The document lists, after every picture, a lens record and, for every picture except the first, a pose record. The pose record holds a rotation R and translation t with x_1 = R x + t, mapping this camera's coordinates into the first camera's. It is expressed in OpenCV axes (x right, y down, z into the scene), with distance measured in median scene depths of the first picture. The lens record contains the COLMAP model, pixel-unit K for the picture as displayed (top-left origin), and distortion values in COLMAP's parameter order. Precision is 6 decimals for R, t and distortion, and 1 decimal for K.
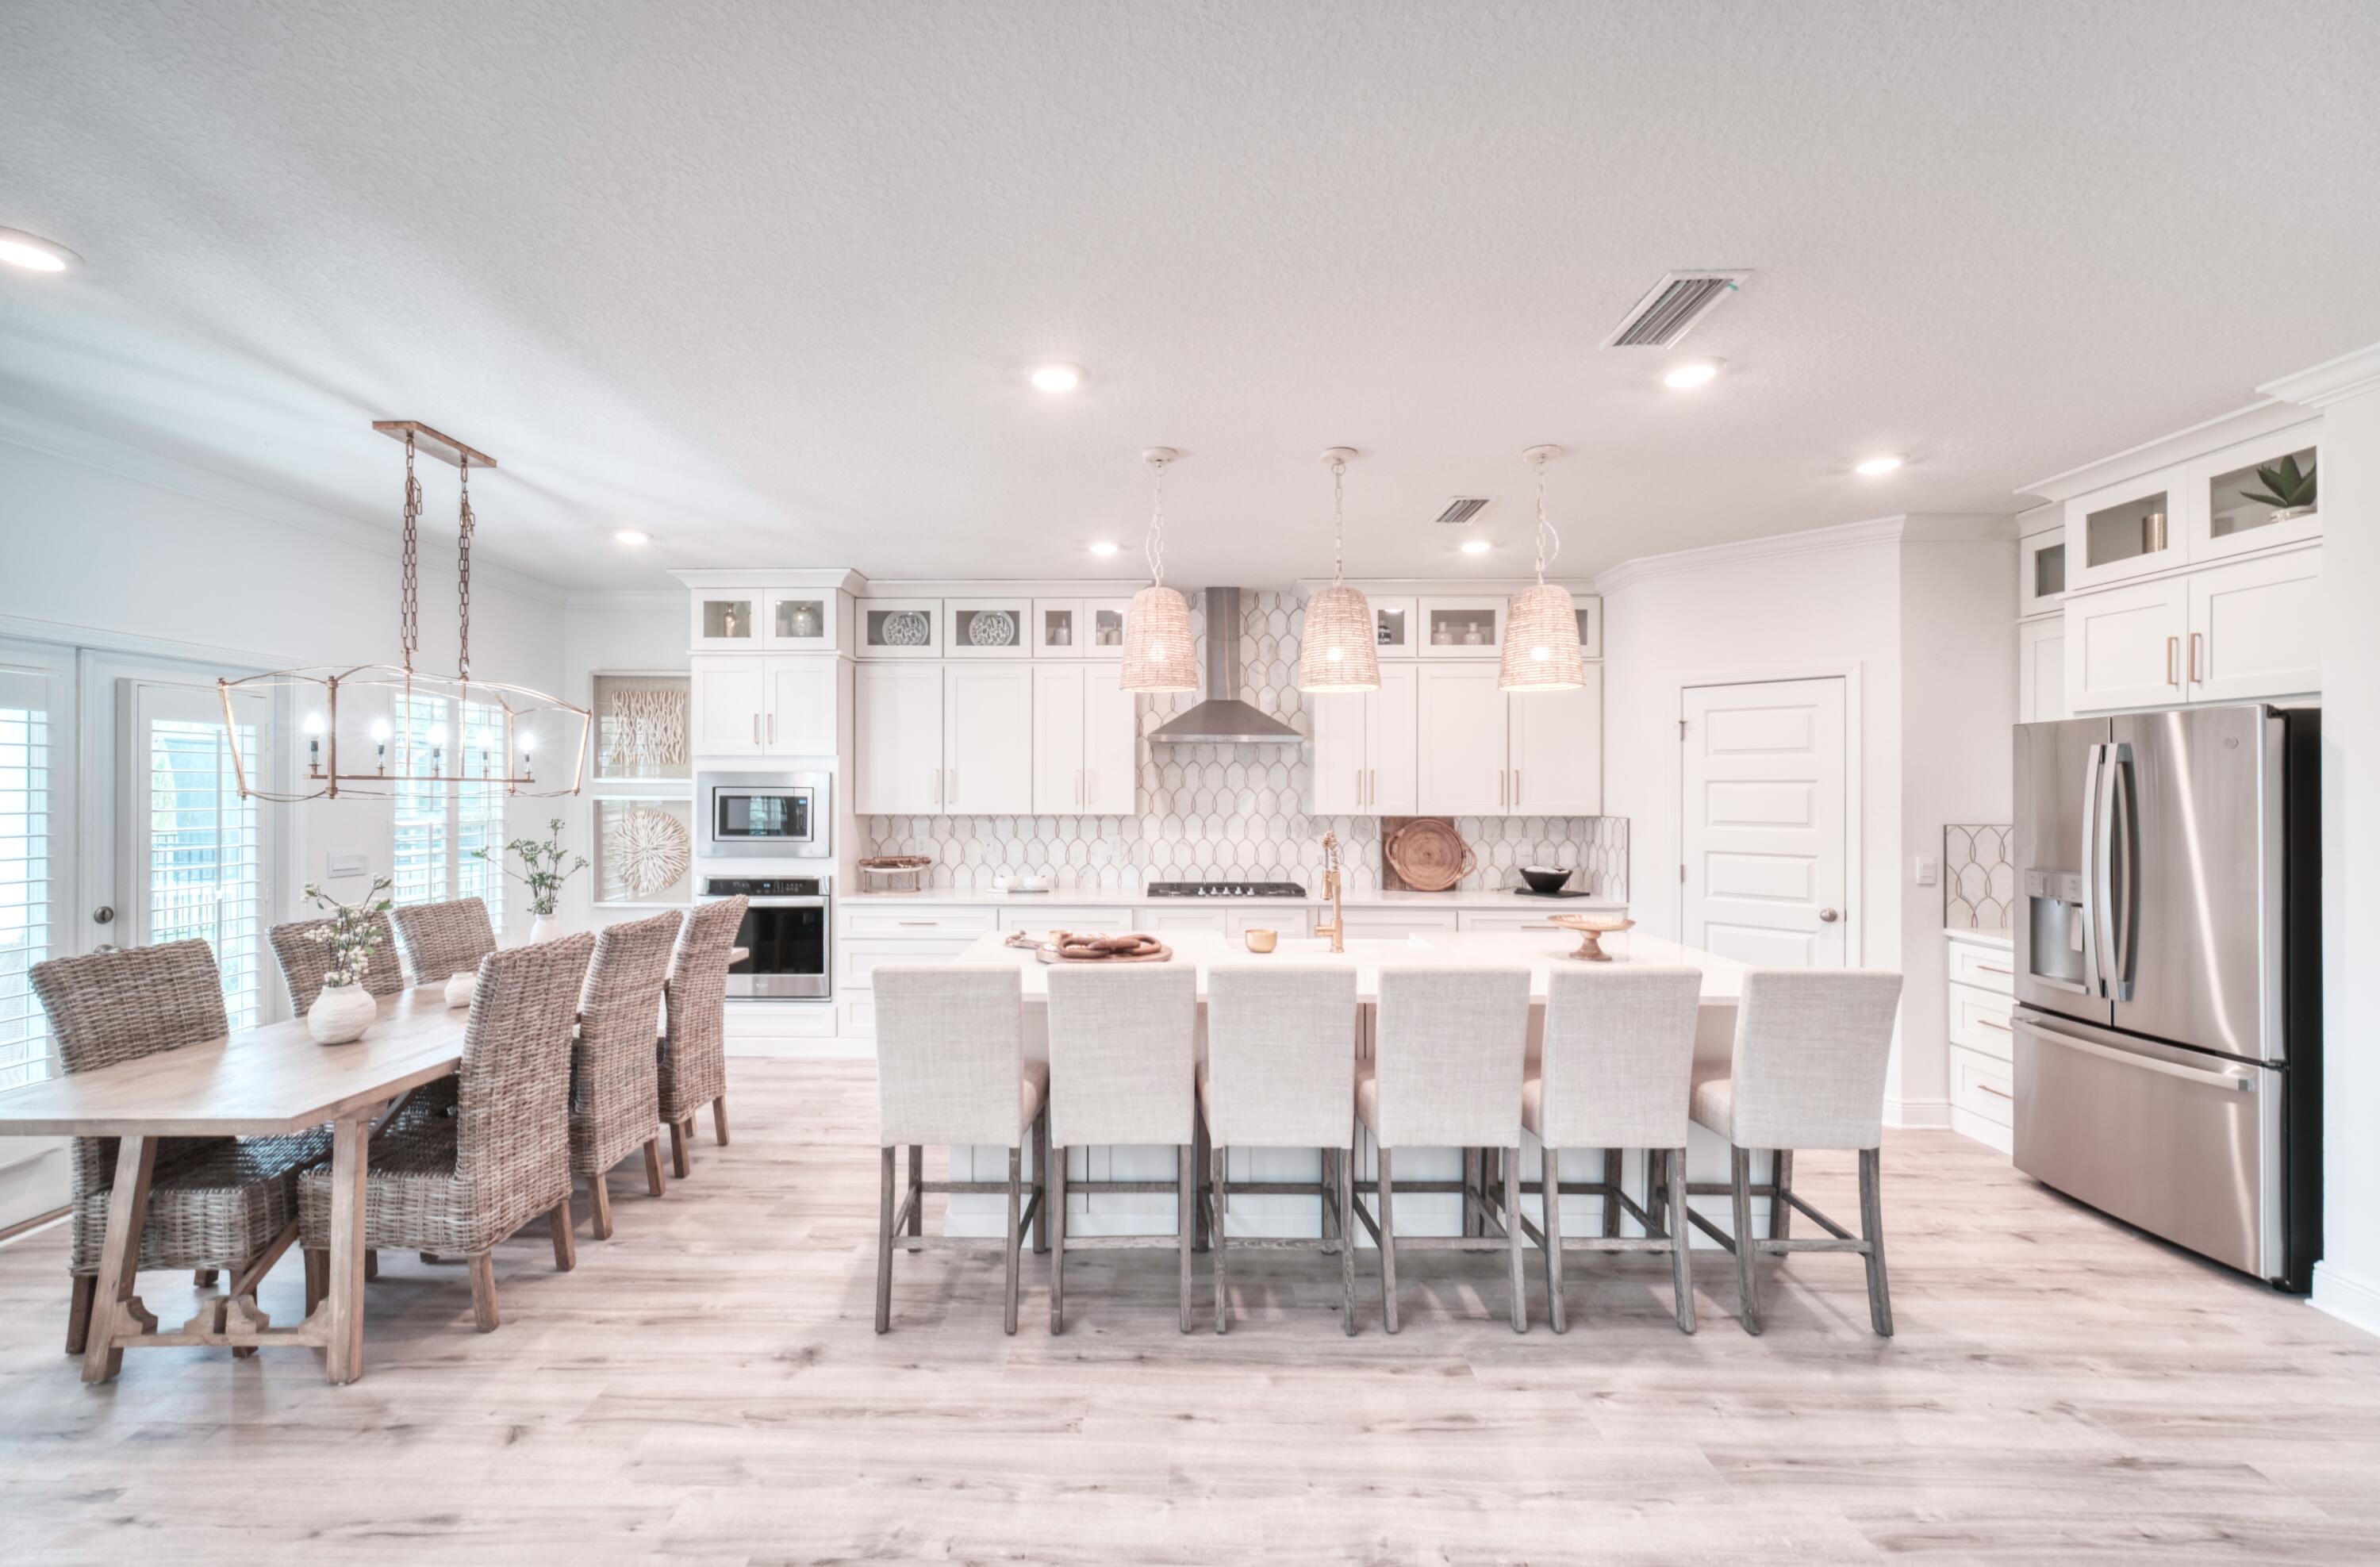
lens RADIAL K [[965.3, 0, 1143.9], [0, 965.3, 787.4], [0, 0, 1]] dist [-0.004251, 0.000002]
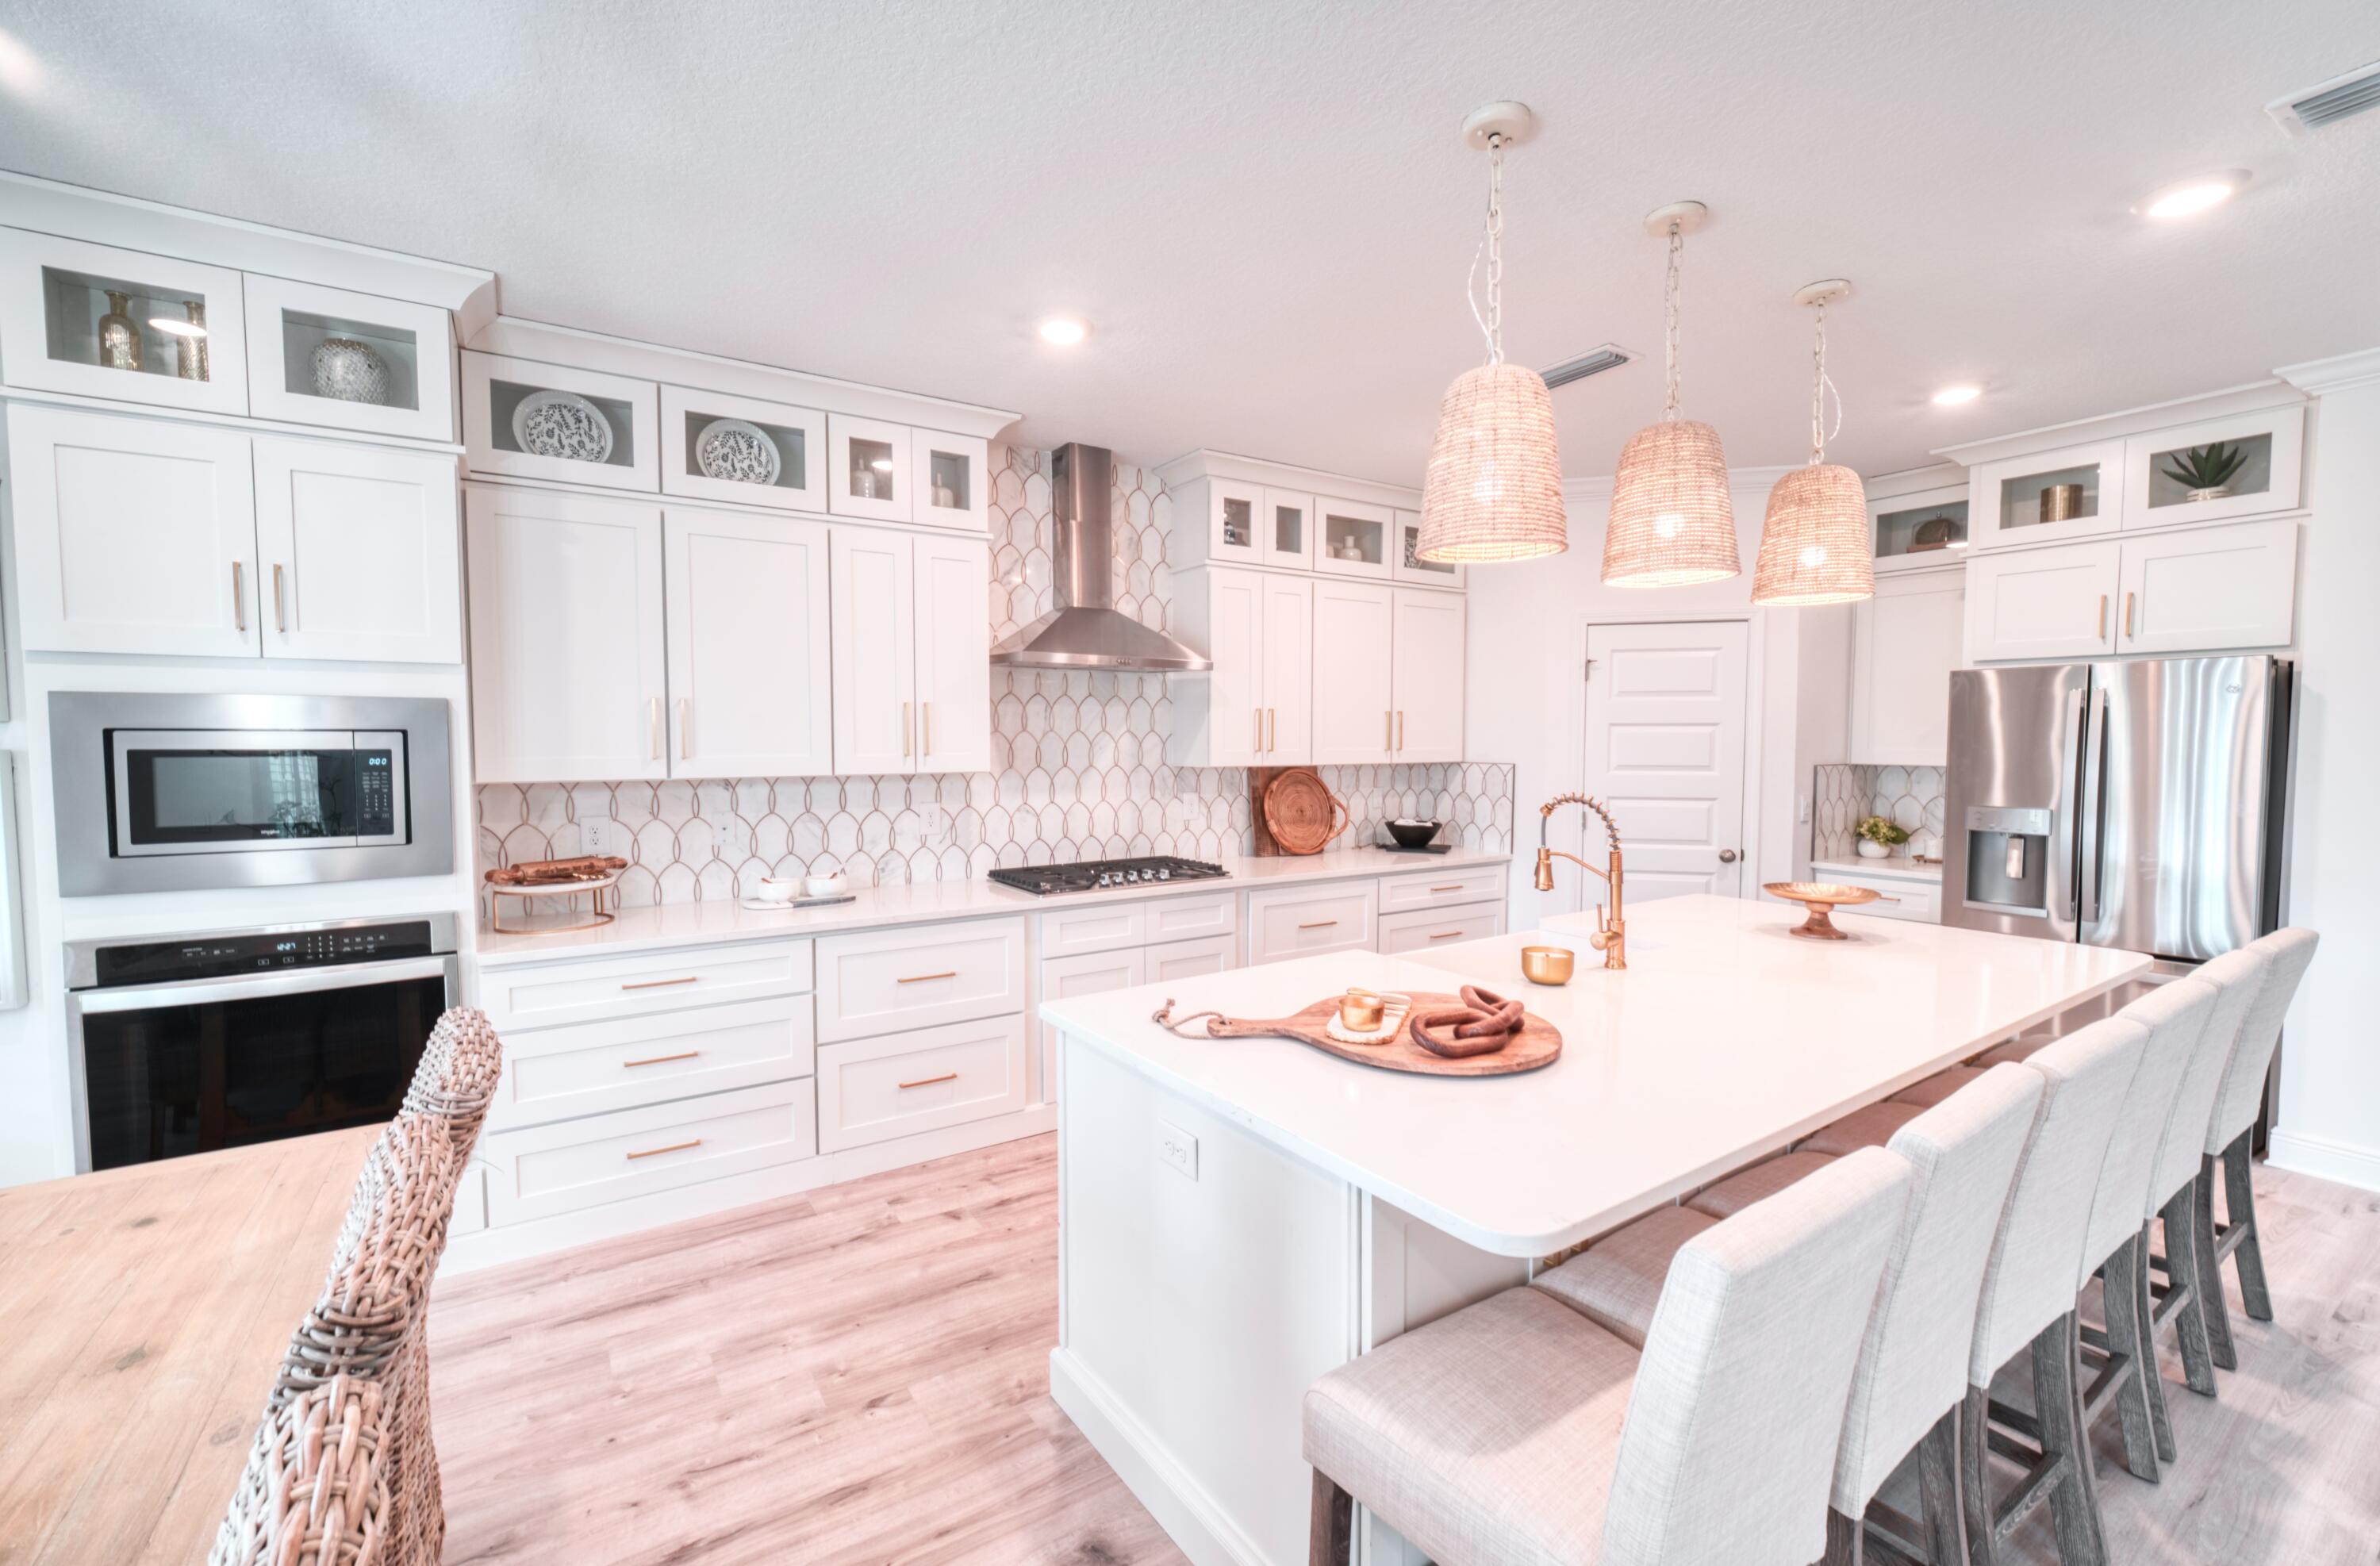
lens RADIAL K [[965.2, 0, 1143.9], [0, 965.2, 786.9], [0, 0, 1]] dist [-0.004251, 0.000002]
pose [[0.835677, -0.031524, 0.548315, -0.282544], [0.001172, 0.998451, 0.055617, 0.001734], [-0.549219, -0.045835, 0.834420, 0.383921]]
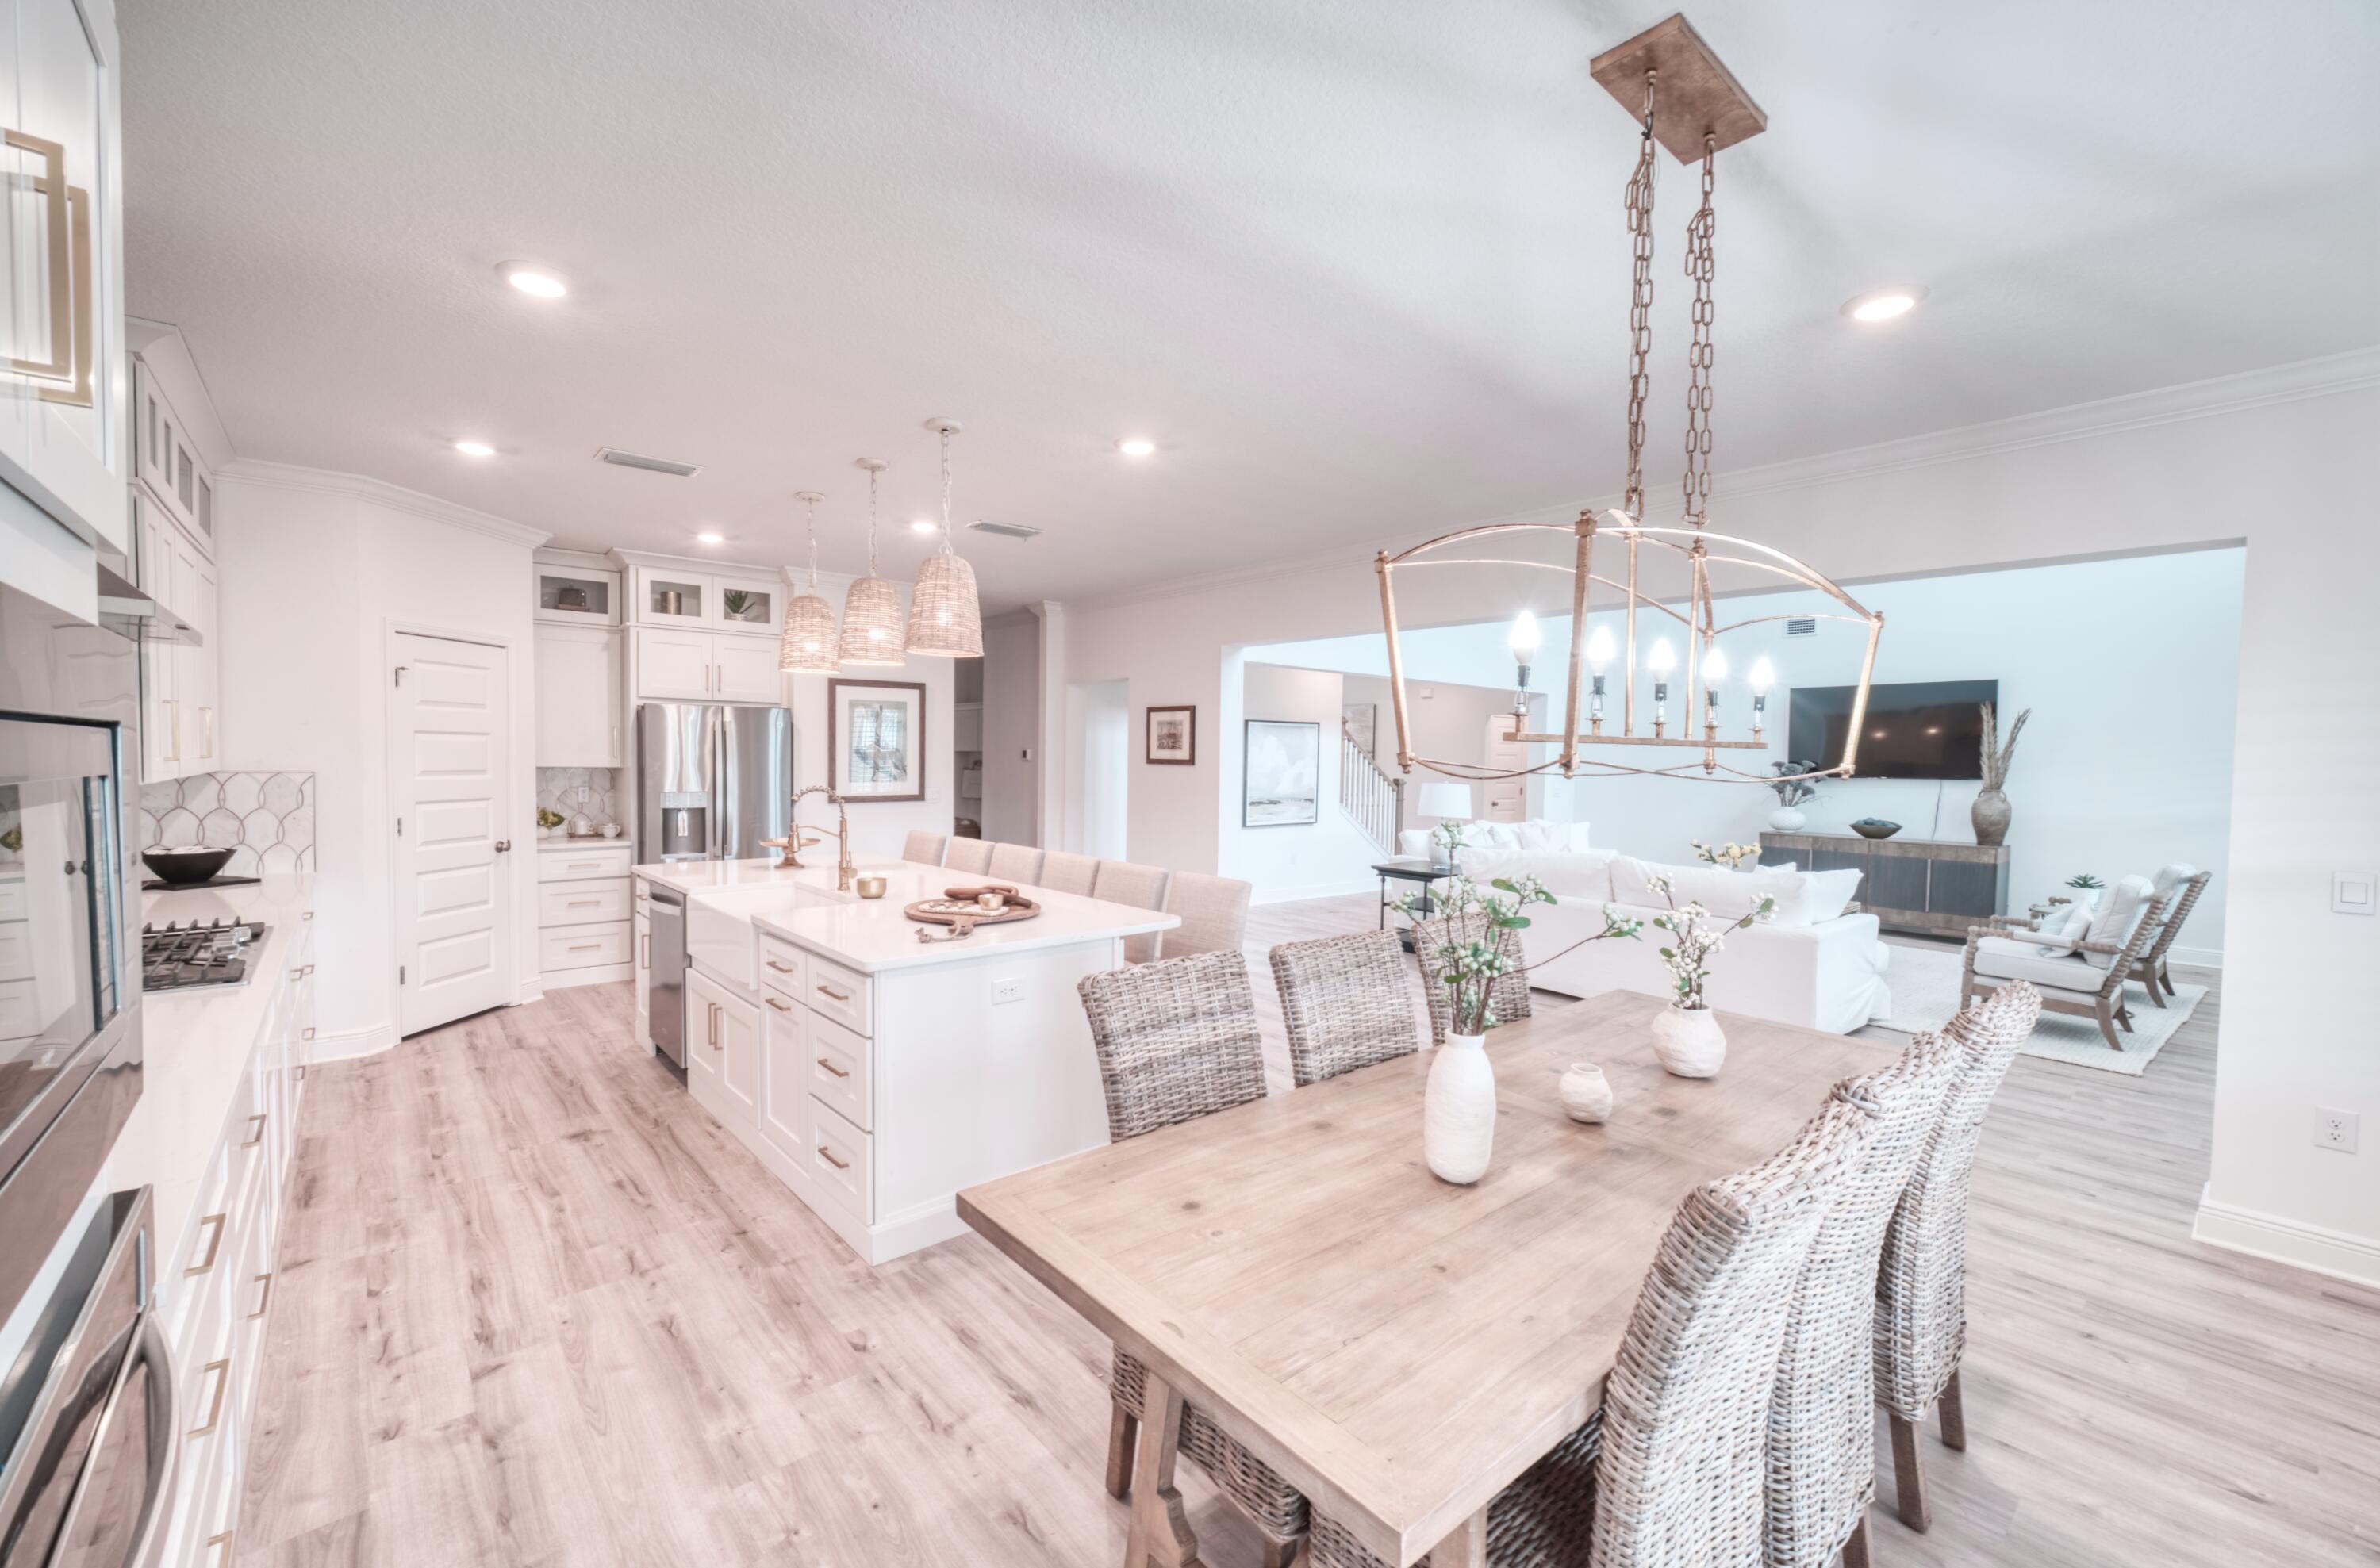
lens RADIAL K [[965.1, 0, 1143.9], [0, 965.1, 787.9], [0, 0, 1]] dist [-0.004251, 0.000002]
pose [[-0.642411, -0.041280, 0.765248, -0.555853], [-0.021028, 0.999122, 0.036244, -0.000197], [-0.766072, 0.007192, -0.642715, 0.902333]]
